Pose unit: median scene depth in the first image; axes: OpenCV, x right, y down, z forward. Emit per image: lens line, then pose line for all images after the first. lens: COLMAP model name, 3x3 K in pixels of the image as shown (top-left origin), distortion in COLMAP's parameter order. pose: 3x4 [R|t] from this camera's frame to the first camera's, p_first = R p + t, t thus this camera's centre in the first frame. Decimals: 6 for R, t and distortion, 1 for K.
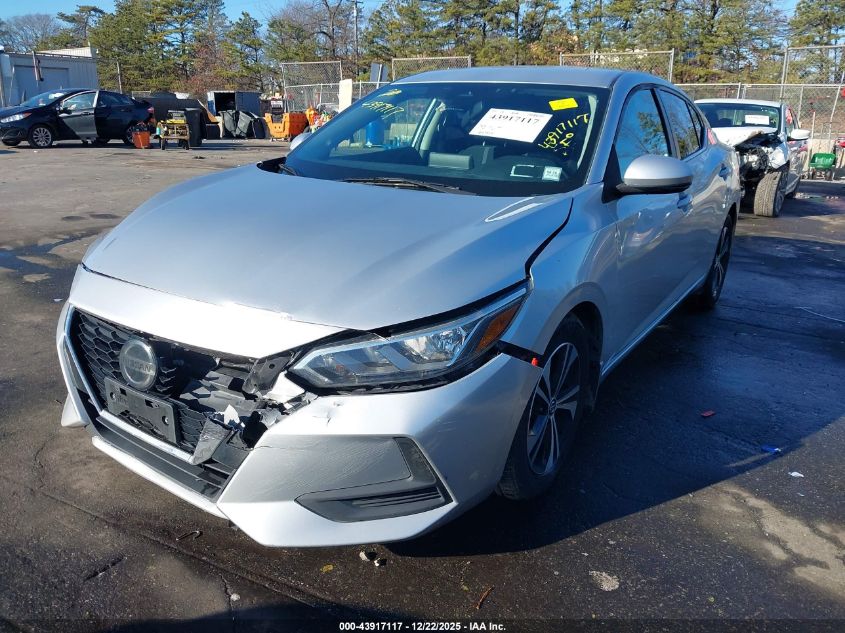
lens RADIAL K [[651.6, 0, 422.5], [0, 651.6, 316.5], [0, 0, 1]] dist [0.008956, -0.006618]
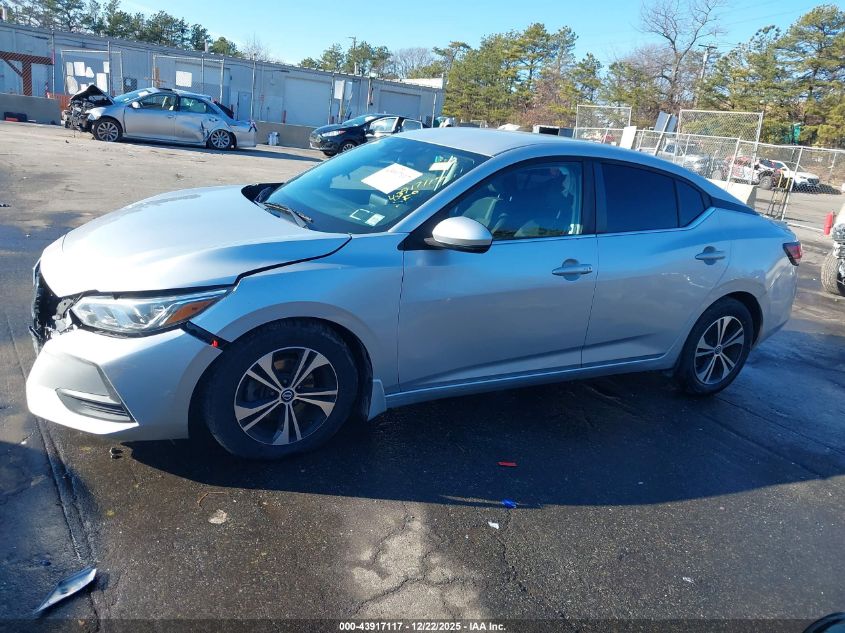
lens RADIAL K [[651.6, 0, 422.5], [0, 651.6, 316.5], [0, 0, 1]] dist [0.008956, -0.006618]
pose [[0.883681, 0.209247, -0.418716, 0.780081], [-0.230806, 0.972999, -0.000864, -0.059279], [0.407229, 0.097406, 0.908117, -0.049782]]
